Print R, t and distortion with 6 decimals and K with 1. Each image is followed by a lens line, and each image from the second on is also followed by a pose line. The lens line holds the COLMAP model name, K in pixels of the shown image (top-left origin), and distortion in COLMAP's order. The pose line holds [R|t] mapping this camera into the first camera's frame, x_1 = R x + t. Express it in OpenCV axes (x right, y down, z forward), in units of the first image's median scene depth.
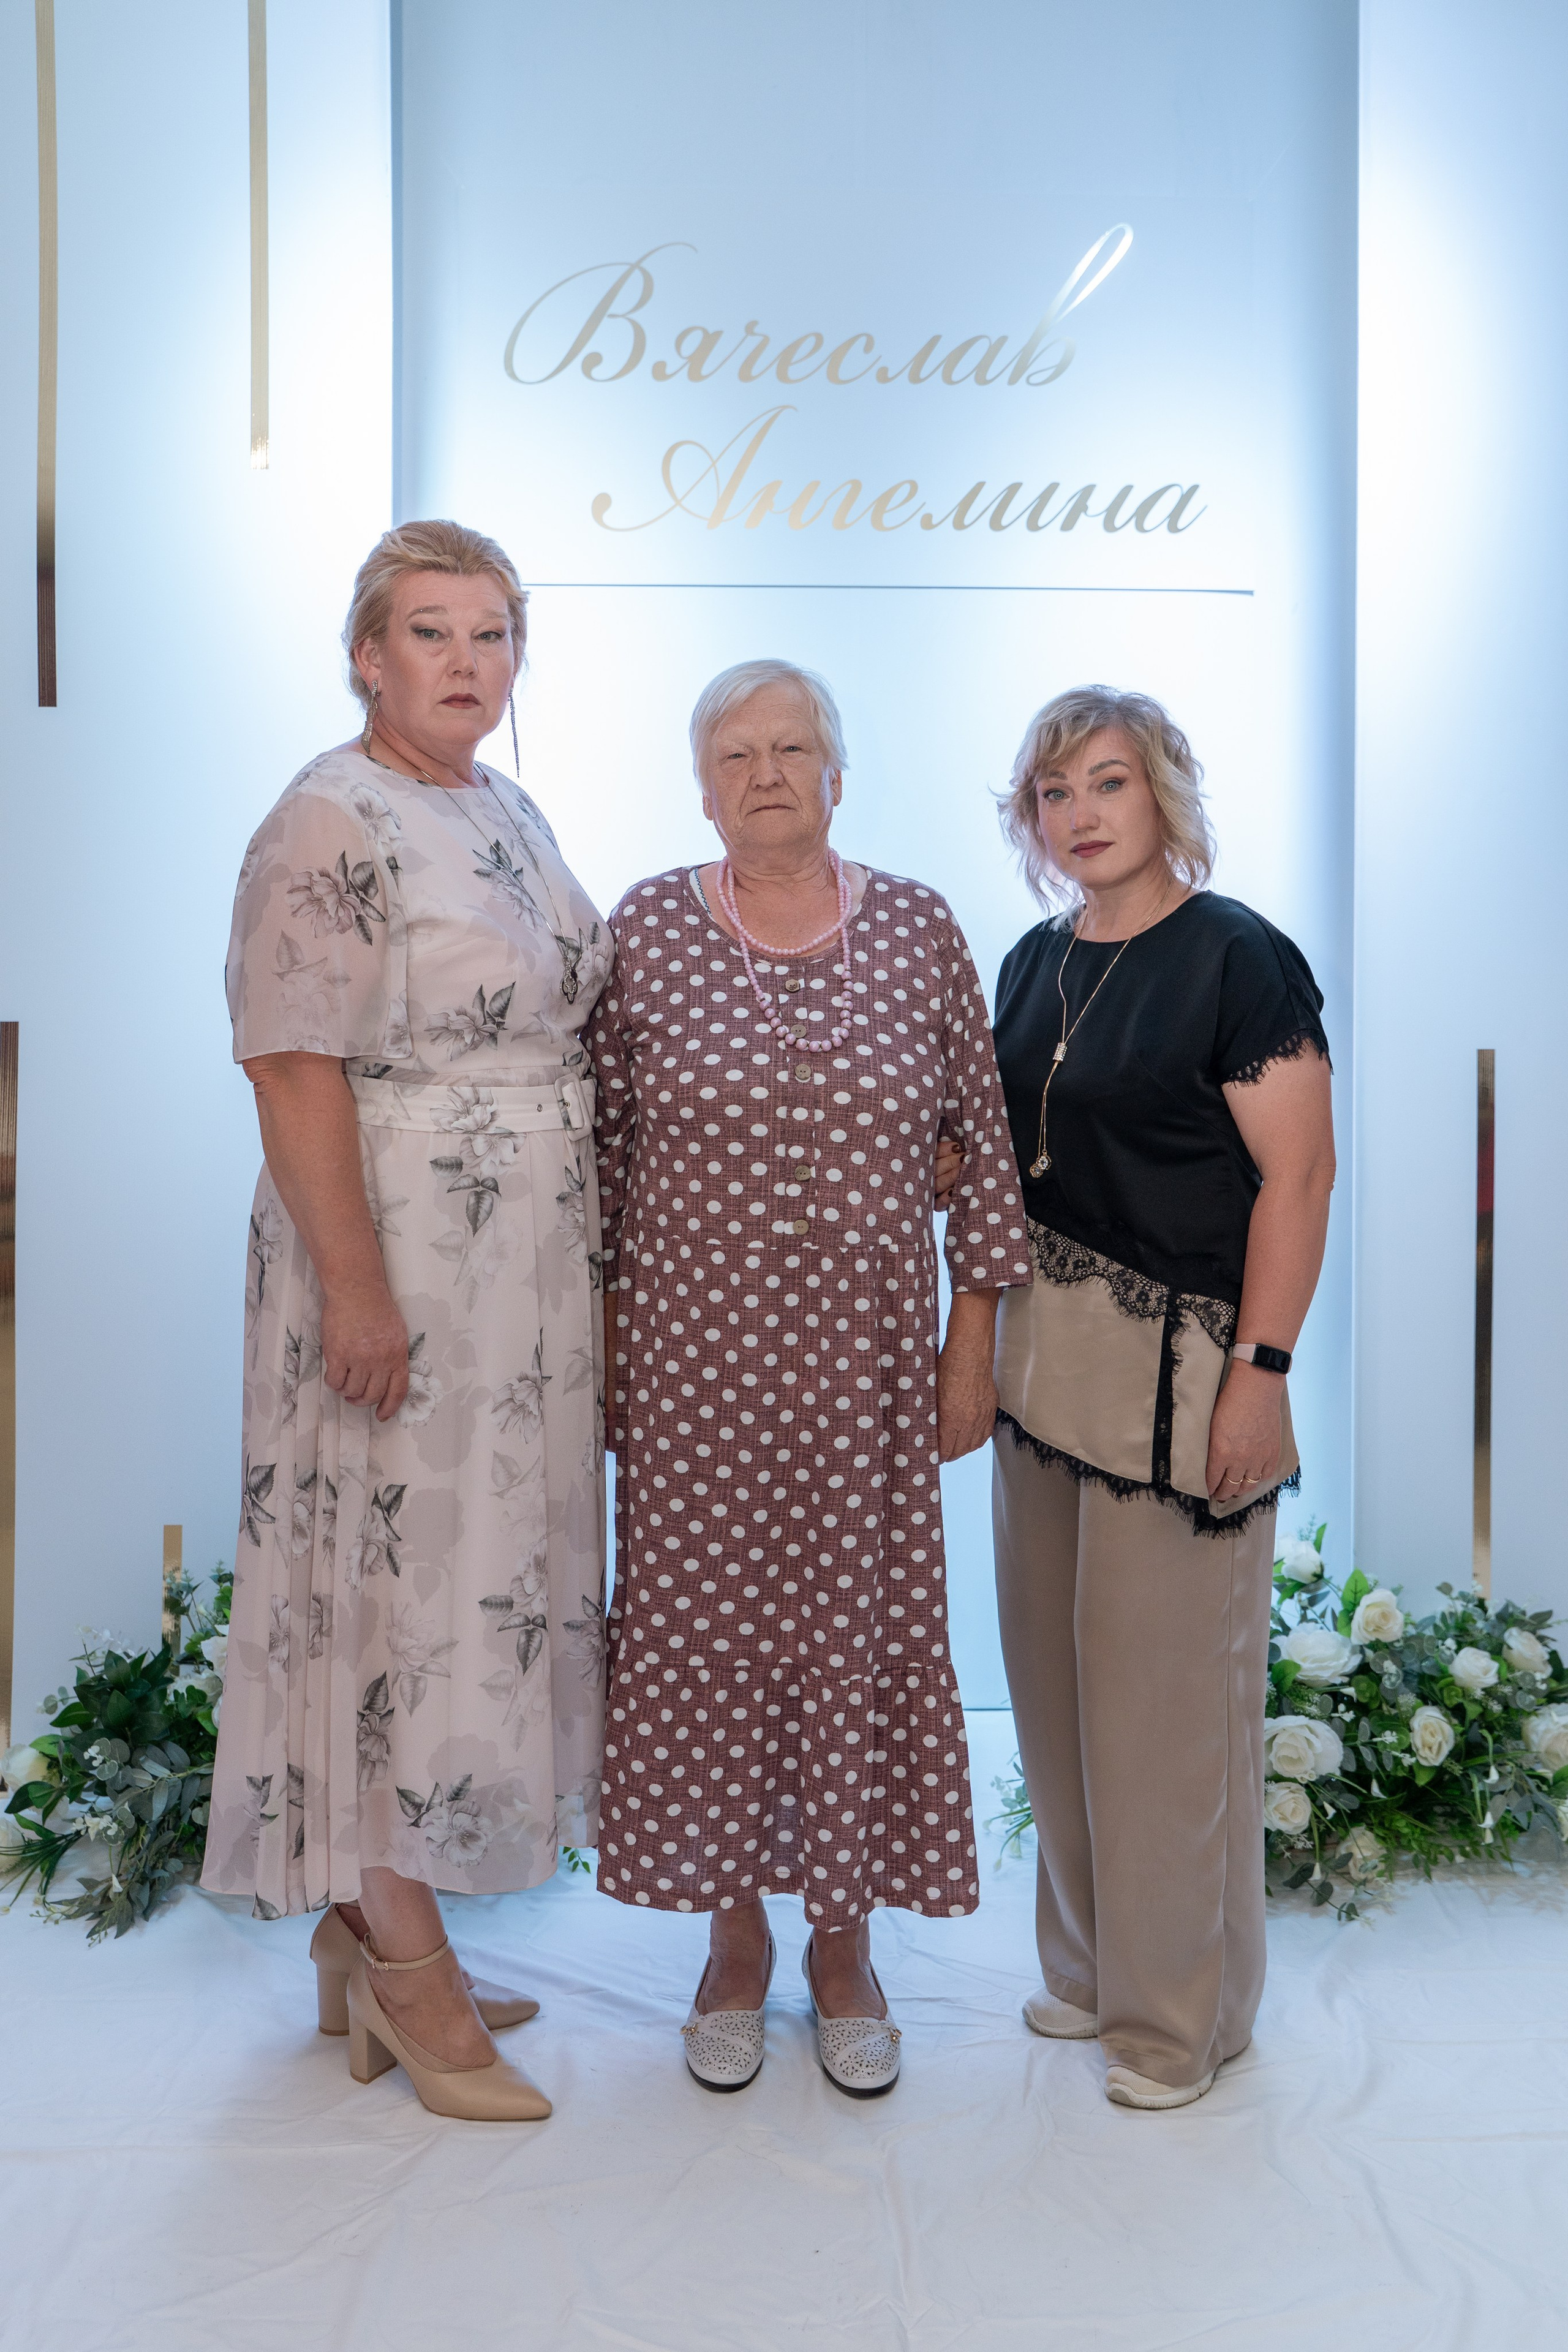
lens RADIAL K [[2280.5, 0, 801.1], [0, 2280.5, 926.0], [0, 0, 1]] dist [-0.014641, 0.000000]
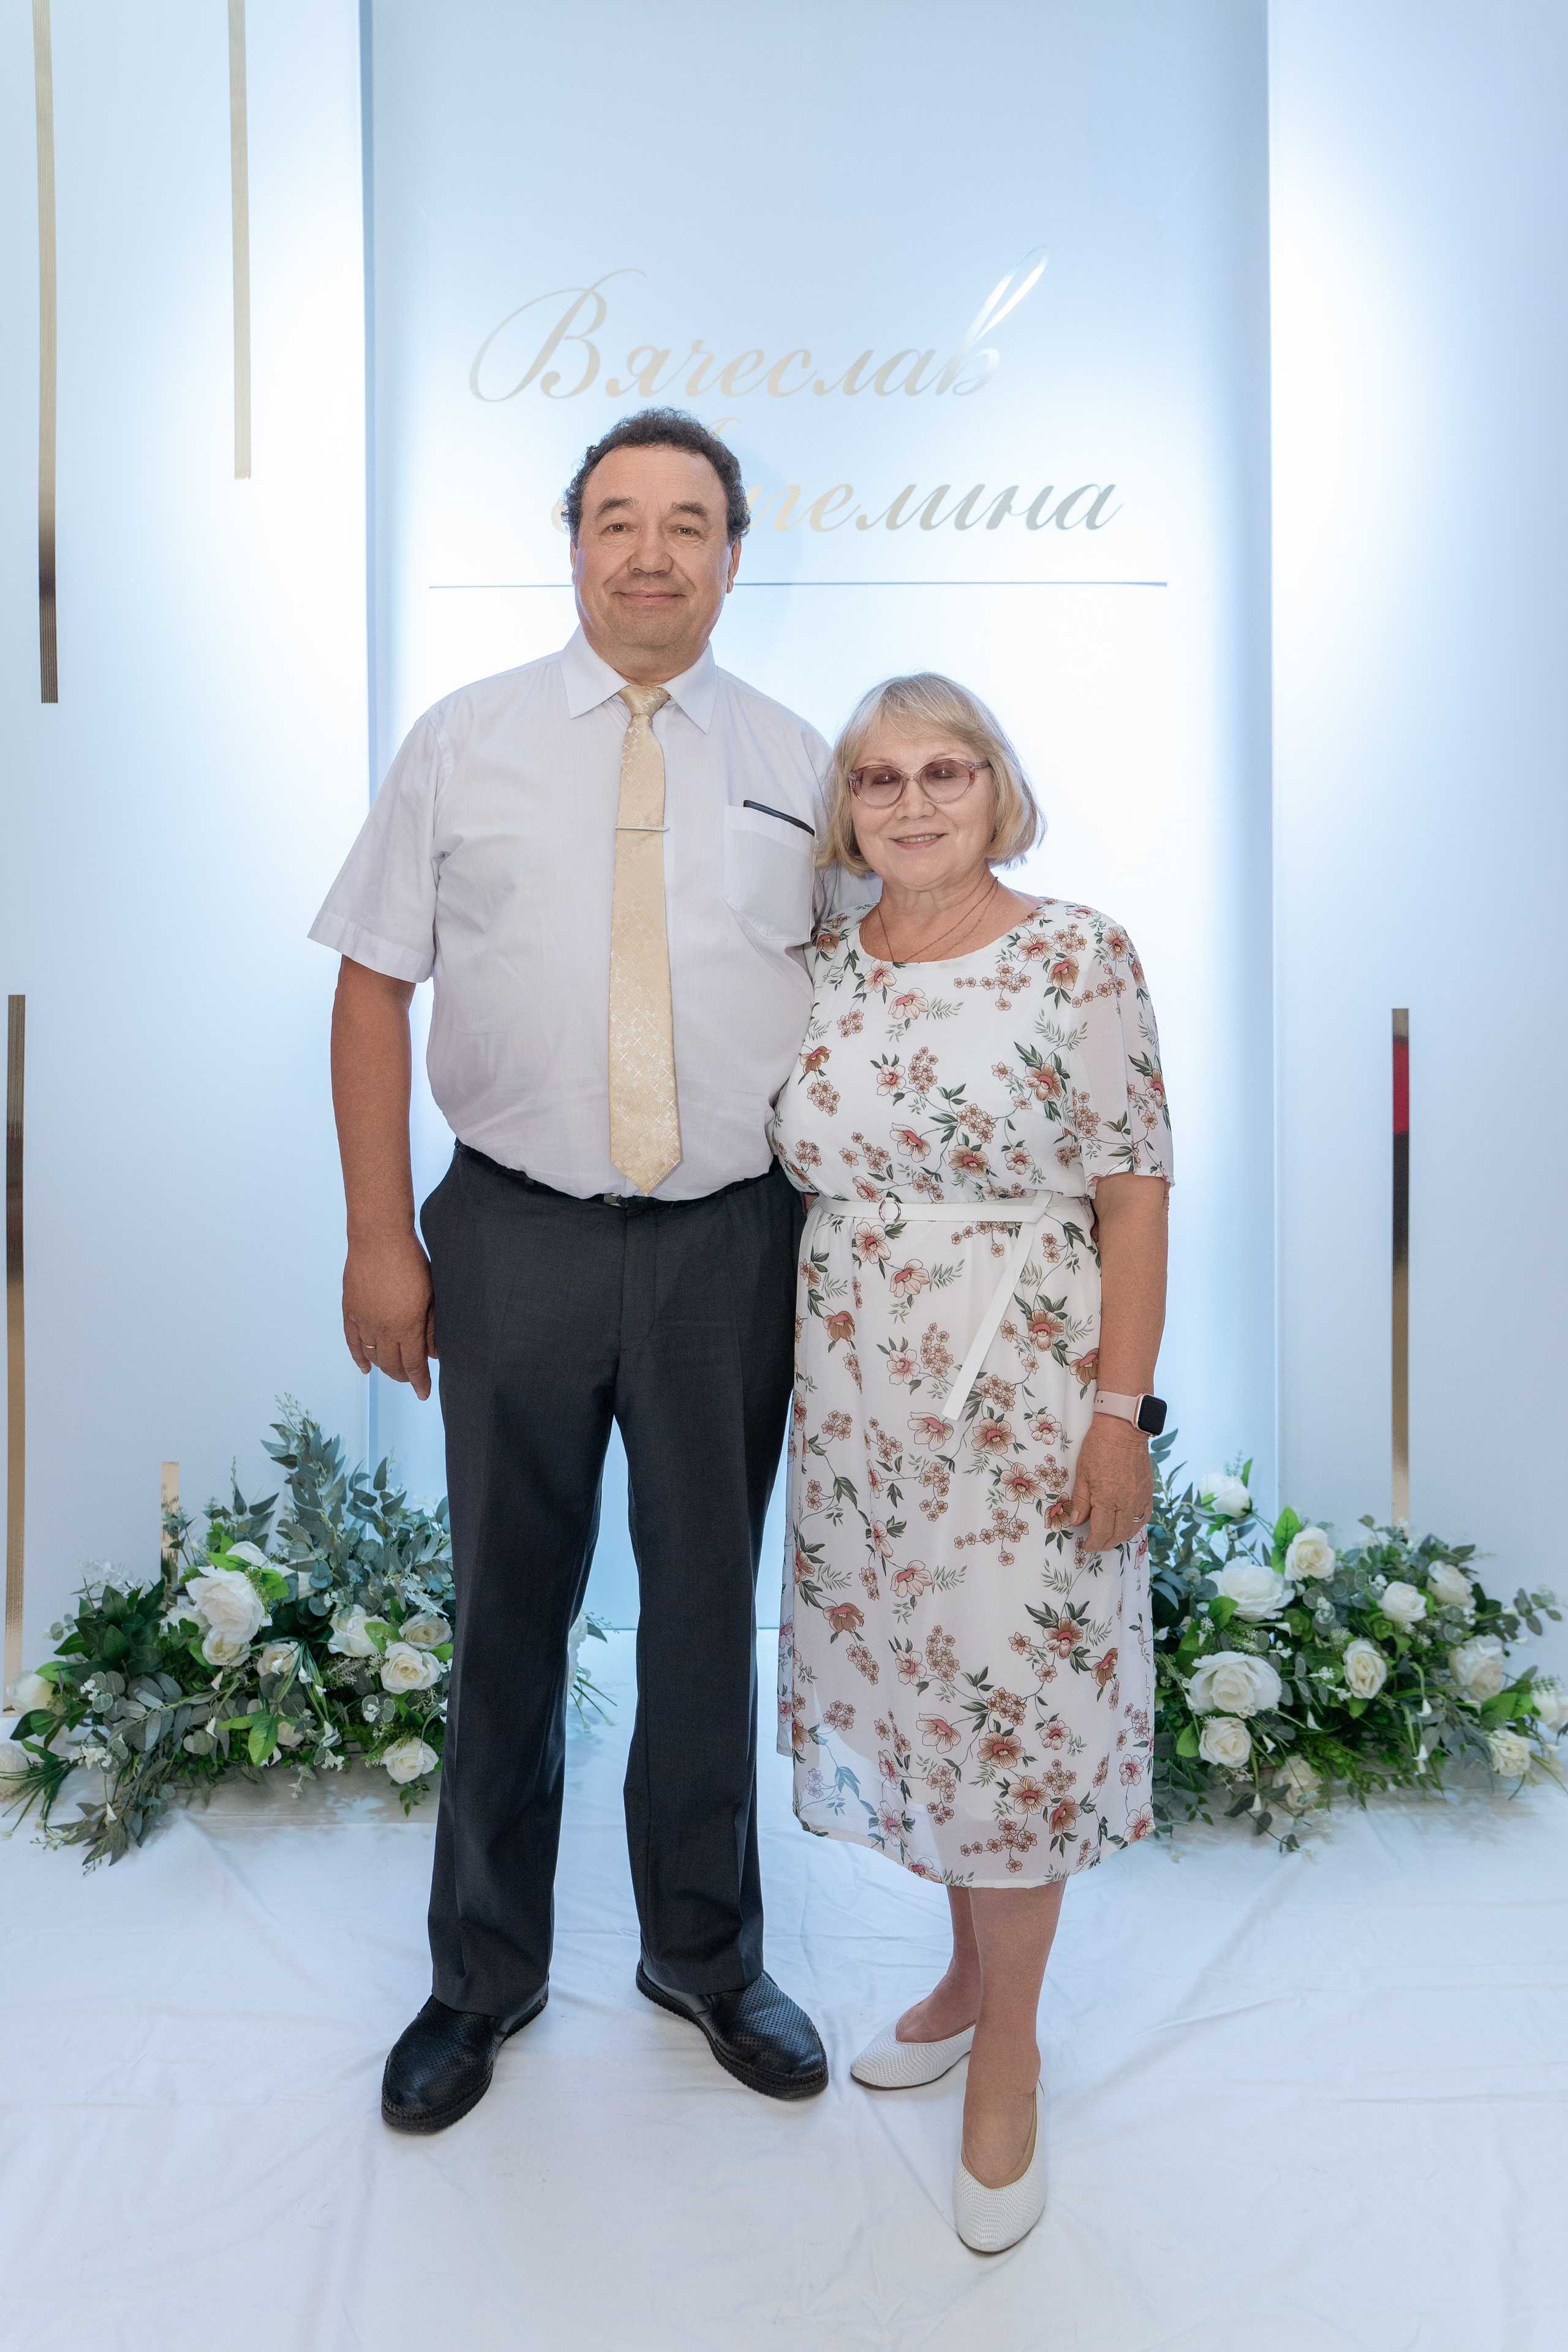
lens RADIAL K [[1882.1, 0, 680.1], [0, 1882.1, 899.7], [0, 0, 1]] dist [-0.020927, 0.002300]
pose [[0.999475, -0.009834, -0.030856, -0.005945], [0.009762, 0.999949, -0.002491, 0.002665], [0.030879, 0.002188, 0.999521, 0.130023]]
